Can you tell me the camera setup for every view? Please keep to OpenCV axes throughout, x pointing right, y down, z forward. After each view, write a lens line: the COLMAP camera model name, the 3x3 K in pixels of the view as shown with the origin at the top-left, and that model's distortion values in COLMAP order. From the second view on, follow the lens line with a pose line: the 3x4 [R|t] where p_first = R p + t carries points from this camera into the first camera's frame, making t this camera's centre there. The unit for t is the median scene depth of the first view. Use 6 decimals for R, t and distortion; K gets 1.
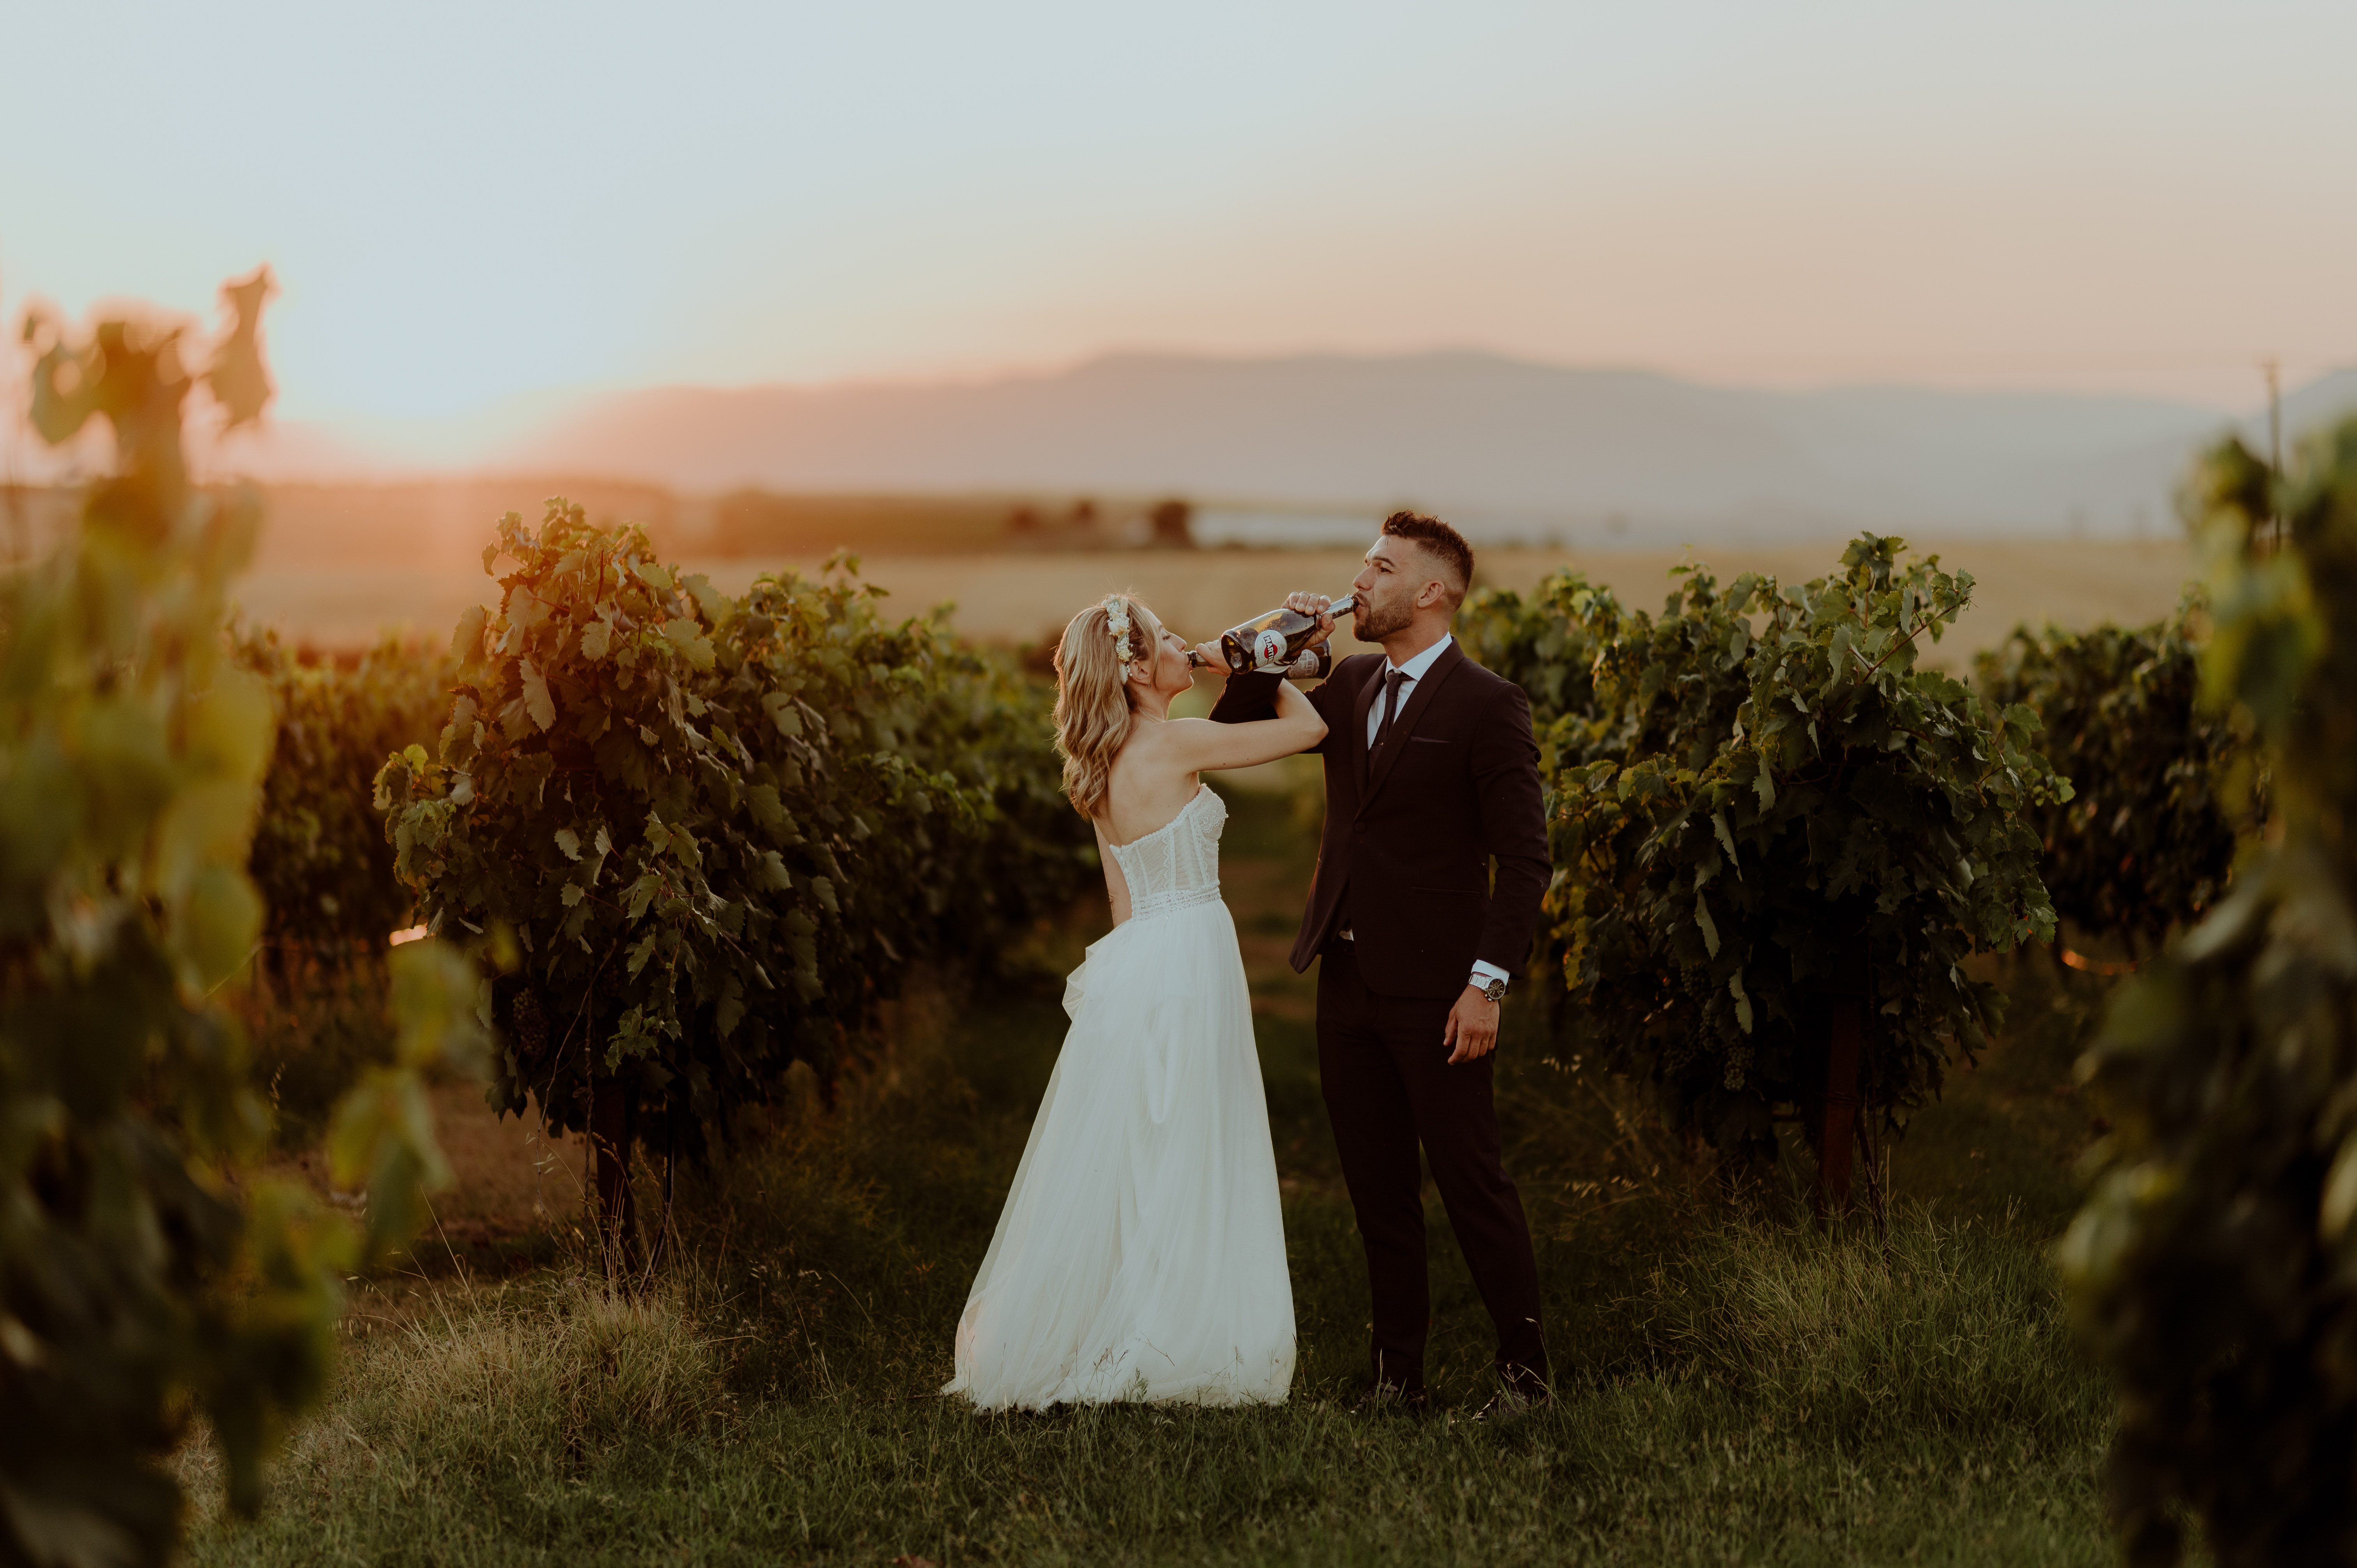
lens RADIAL K [[4668.4, 0, 1280.1], [0, 4668.4, 601.1], [0, 0, 1]] dist [0.022739, -0.061381]
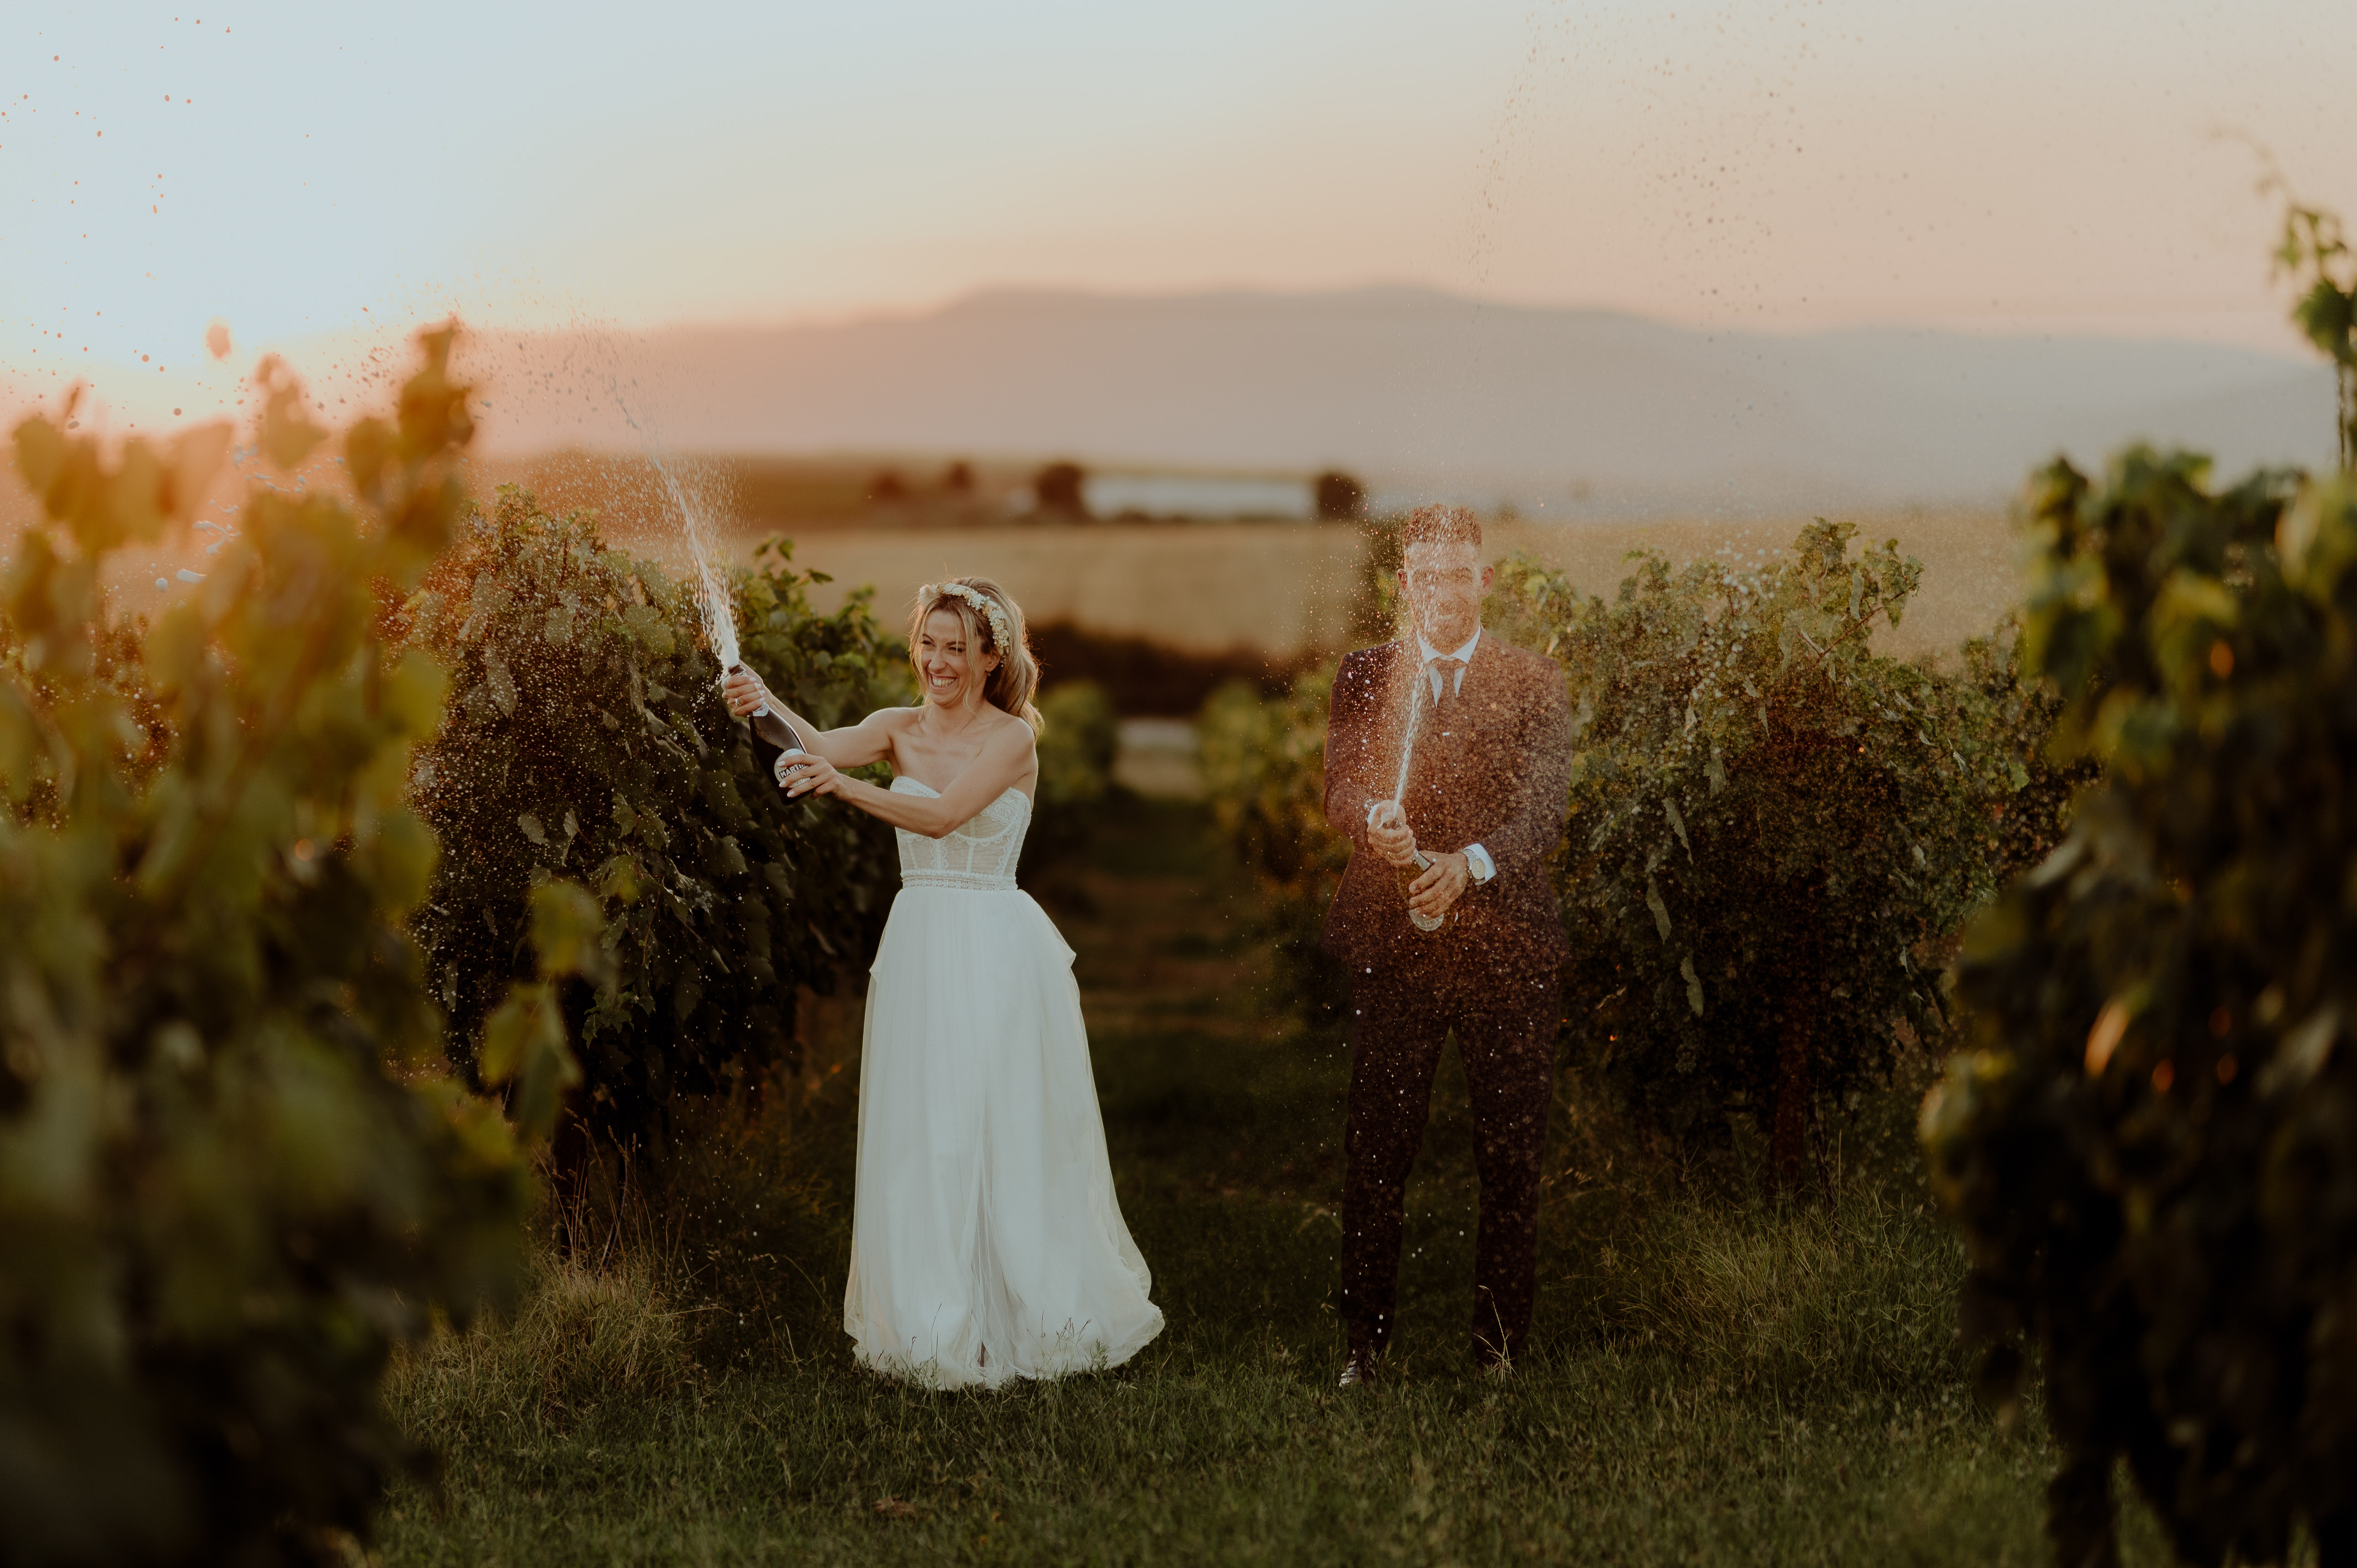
lens RADIAL K [[5692.0, 0, 1178.3], [0, 5692.0, 625.2], [0, 0, 1]] dist [0.039196, -0.849264]
pose [[1.000000, -0.000094, 0.000934, -0.013311], [0.000086, 0.999969, 0.007916, -0.001473], [-0.000934, -0.007916, 0.999968, -0.228034]]
